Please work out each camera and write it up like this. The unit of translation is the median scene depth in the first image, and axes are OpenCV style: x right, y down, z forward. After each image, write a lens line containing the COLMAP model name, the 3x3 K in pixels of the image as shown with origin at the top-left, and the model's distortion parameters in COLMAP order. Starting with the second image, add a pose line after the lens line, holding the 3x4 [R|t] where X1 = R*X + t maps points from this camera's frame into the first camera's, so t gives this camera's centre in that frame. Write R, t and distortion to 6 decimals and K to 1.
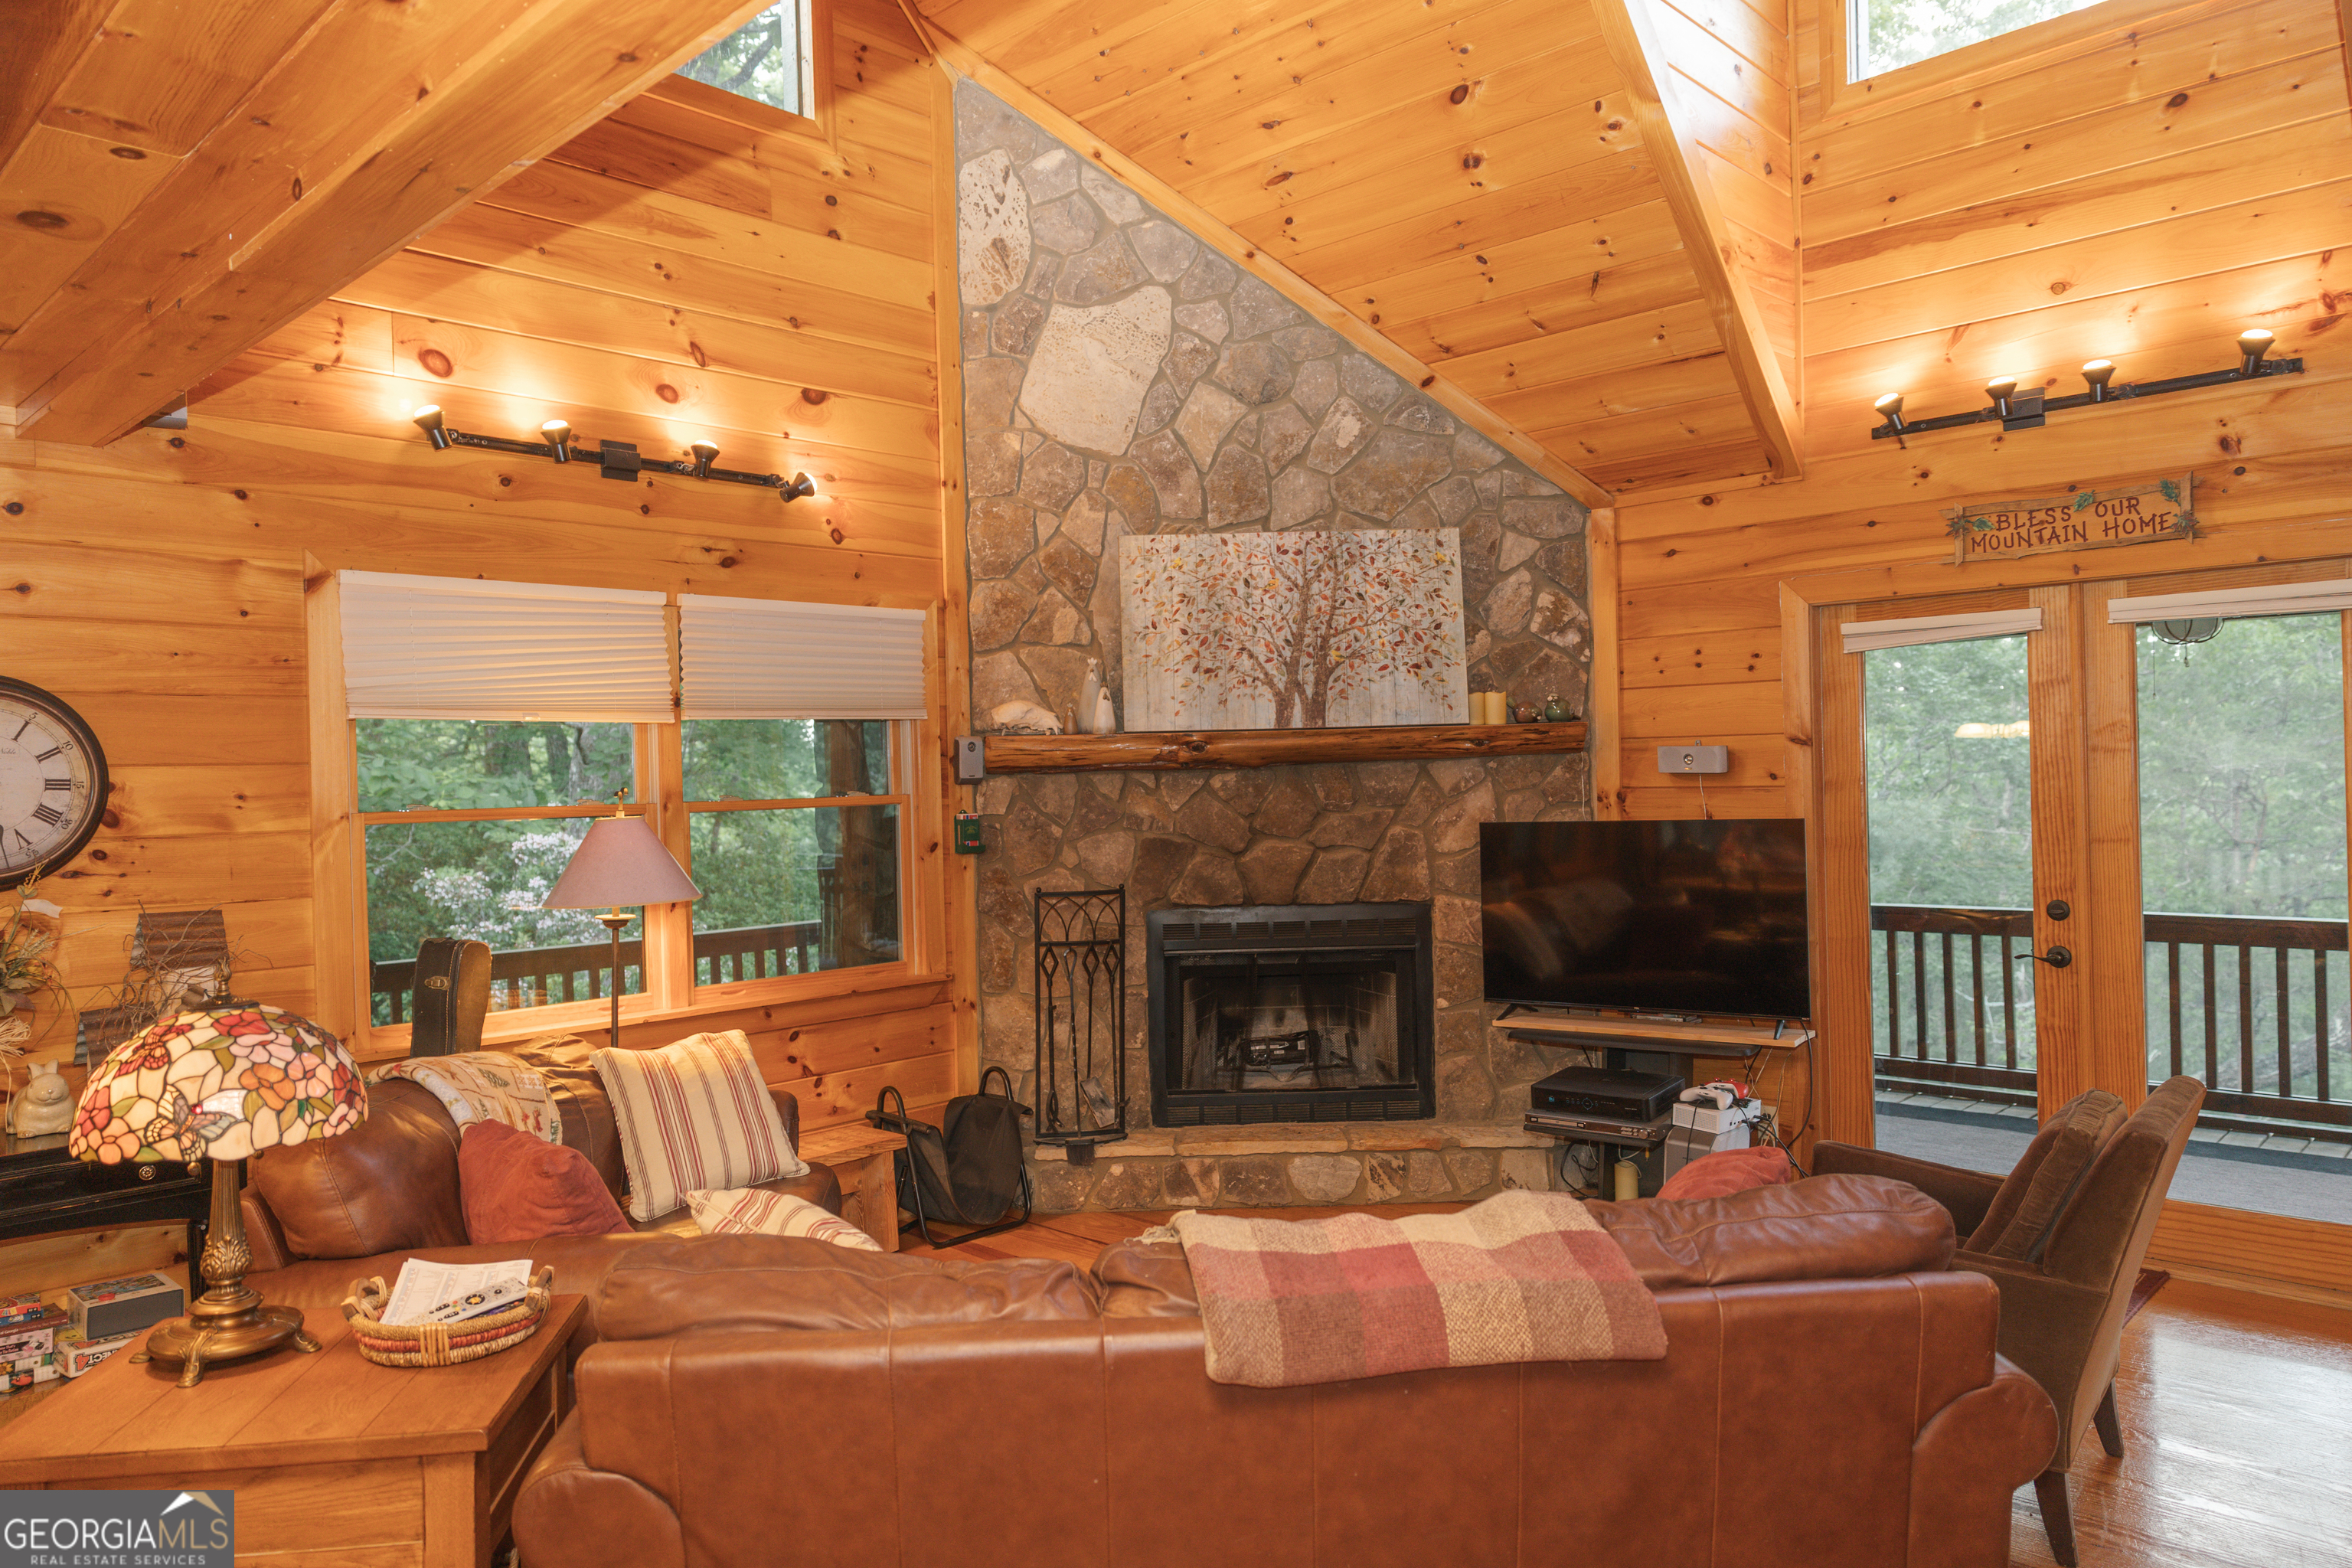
lens RADIAL K [[1571.3, 0, 1172.8], [0, 1571.3, 782.1], [0, 0, 1]] dist [-0.002000, 0.006463]
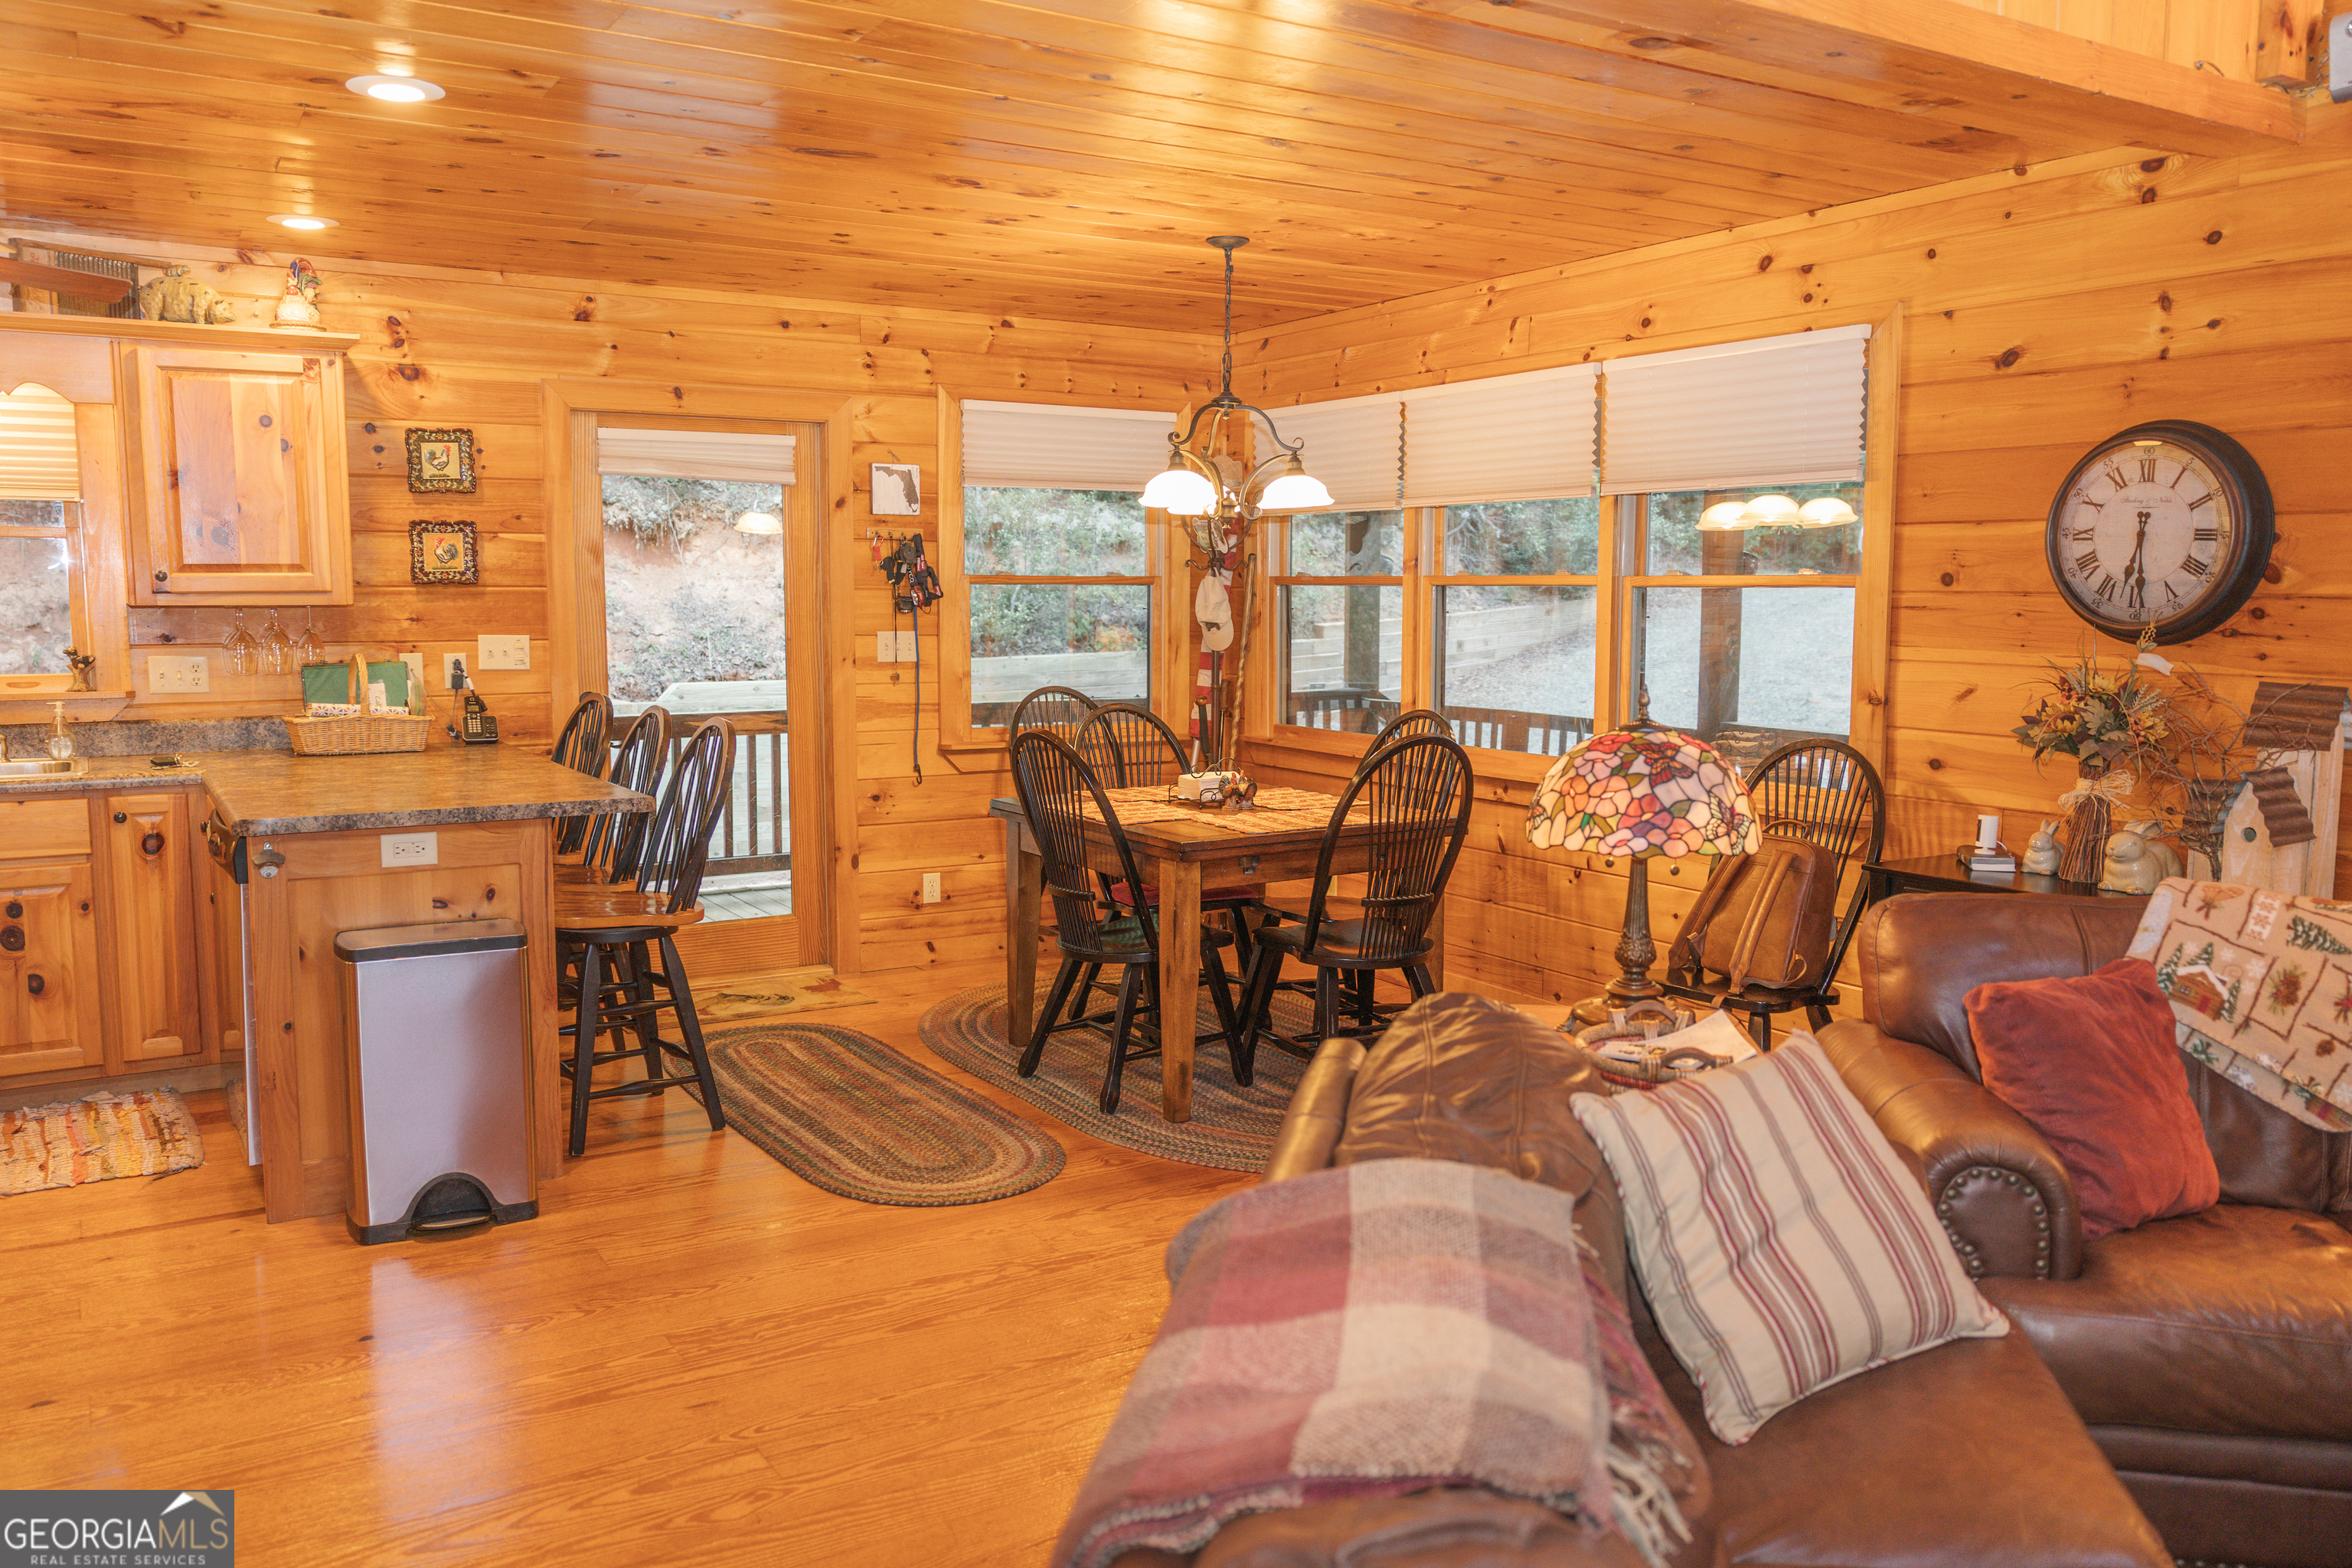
lens RADIAL K [[1785.9, 0, 1172.6], [0, 1785.9, 781.2], [0, 0, 1]] dist [-0.030864, 0.039491]
pose [[-0.249208, 0.128452, -0.959894, 0.311782], [-0.002498, 0.991076, 0.133273, 0.004944], [0.968447, 0.035610, -0.246663, 0.439952]]
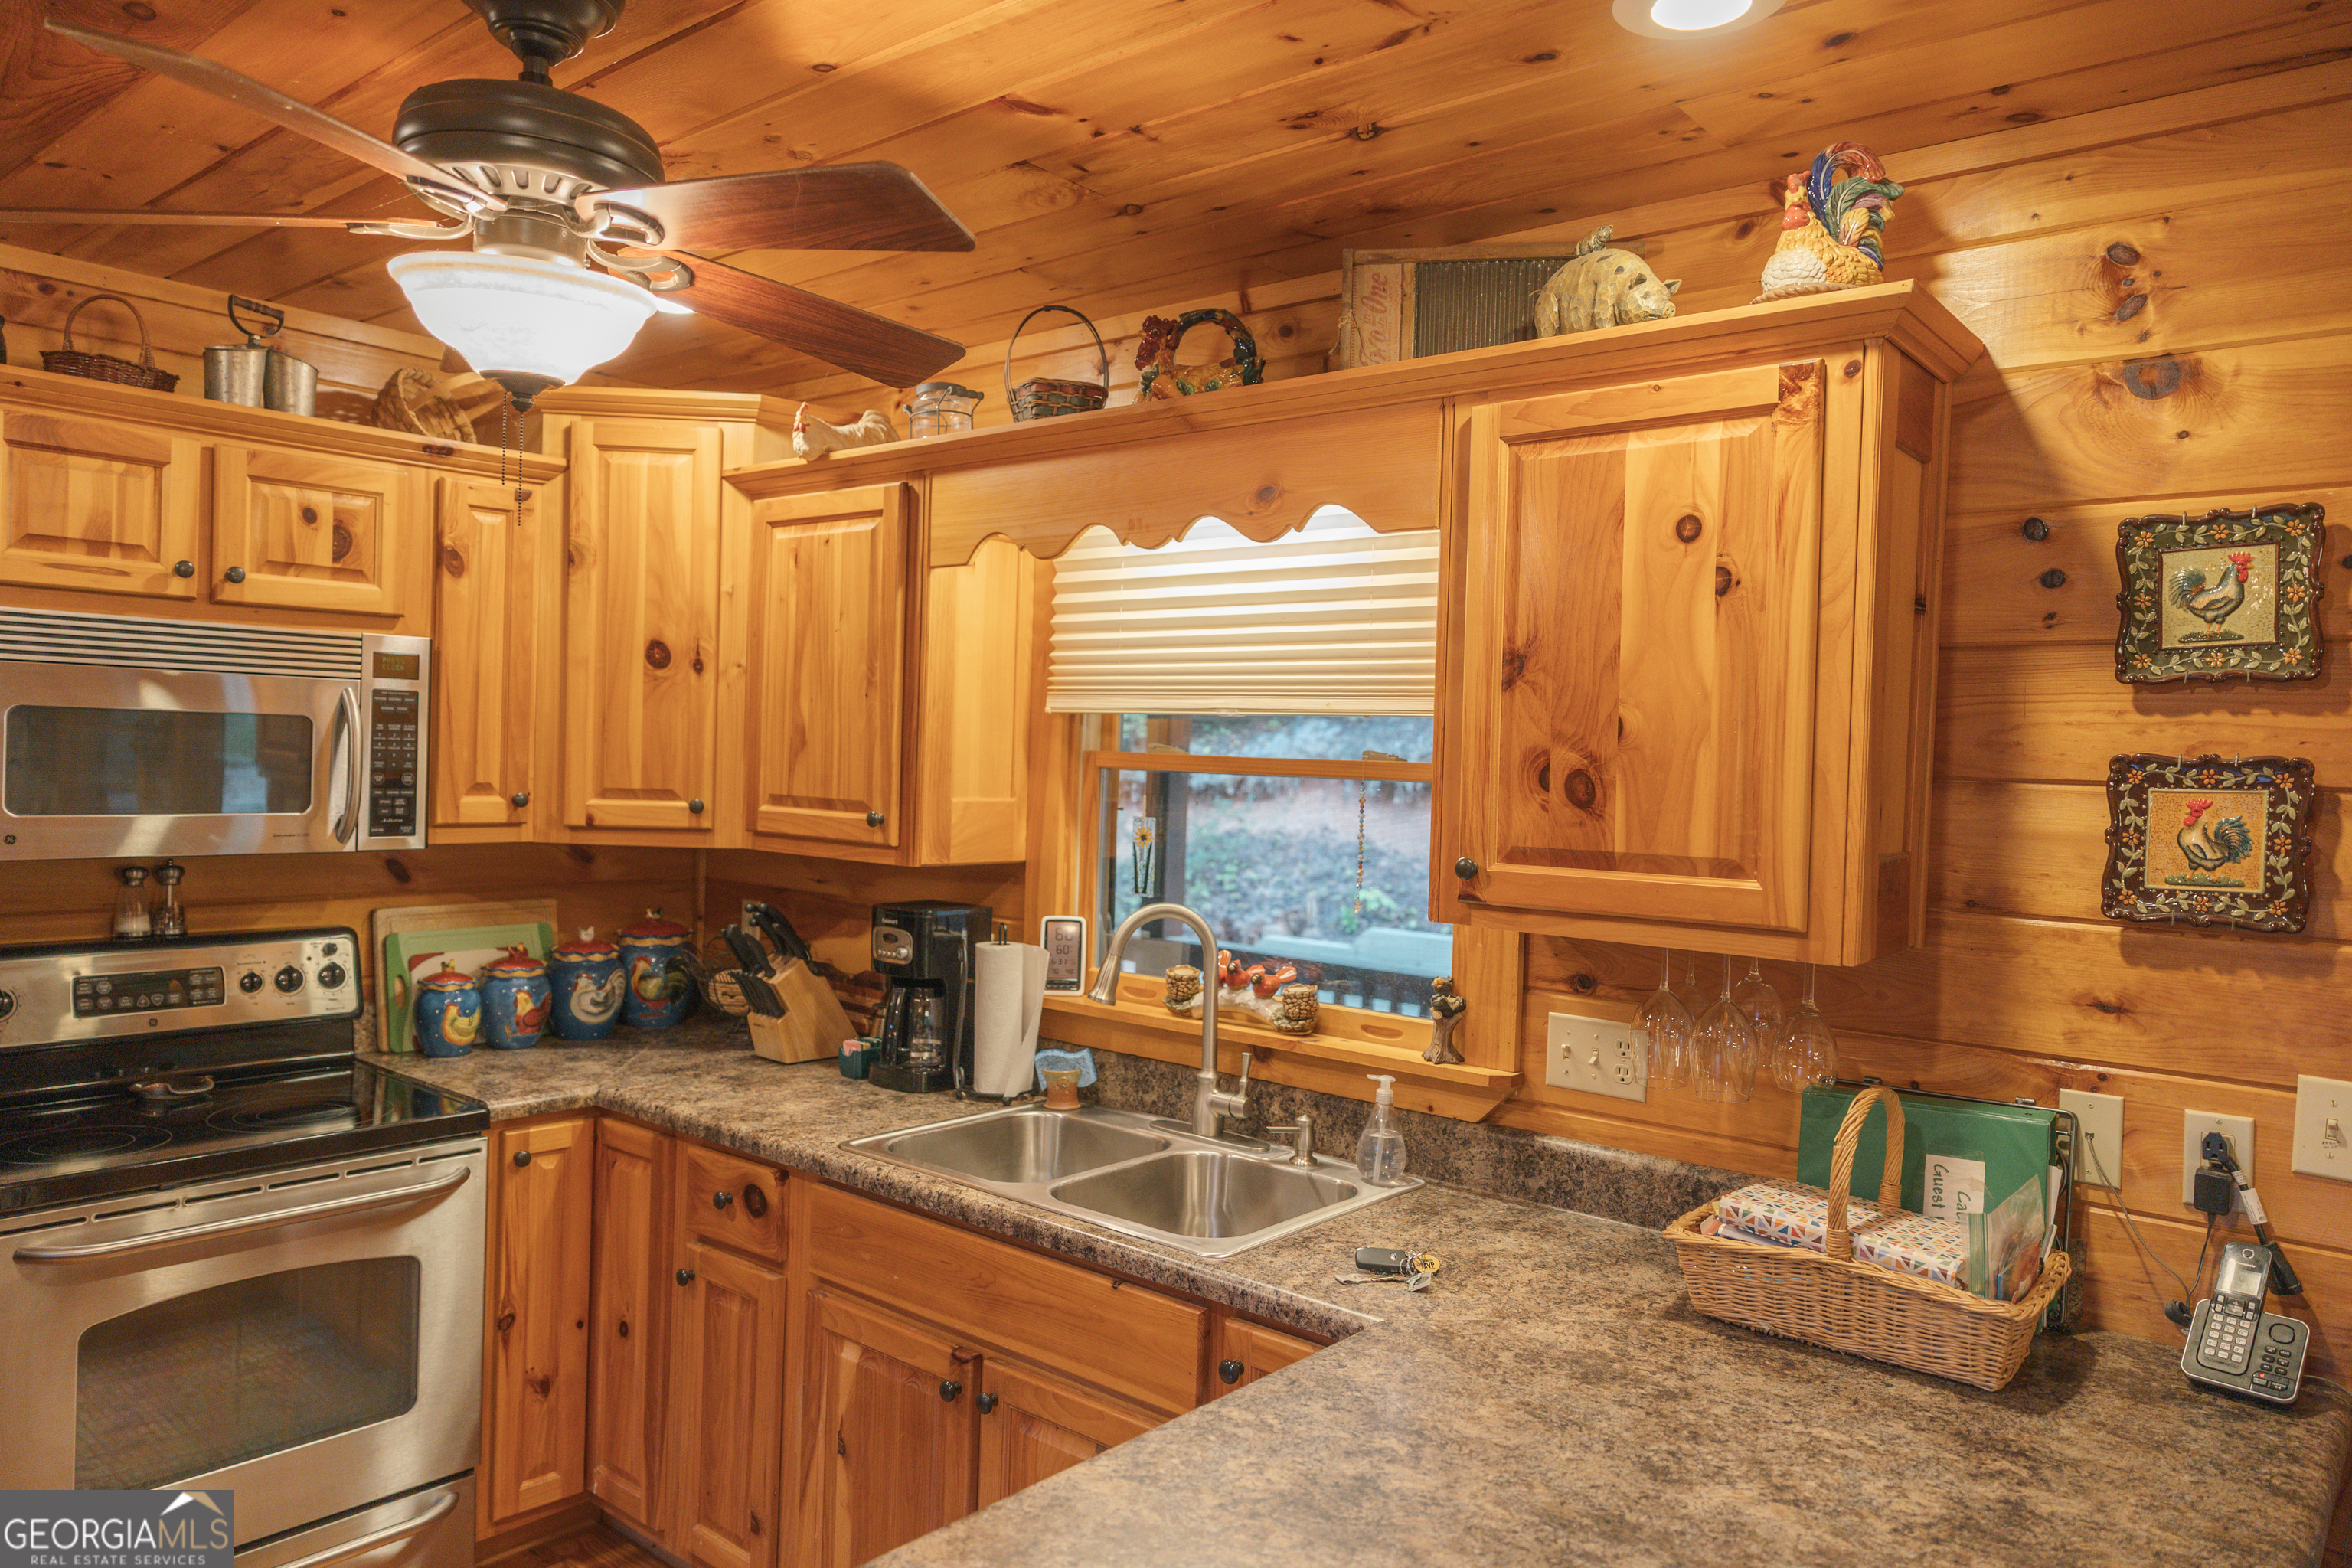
lens RADIAL K [[1569.0, 0, 1173.5], [0, 1569.0, 782.6], [0, 0, 1]] dist [-0.000259, 0.005797]
pose [[-0.997460, -0.007050, -0.070883, -0.338293], [-0.009099, 0.999549, 0.028632, -0.008255], [0.070649, 0.029204, -0.997074, 0.095474]]
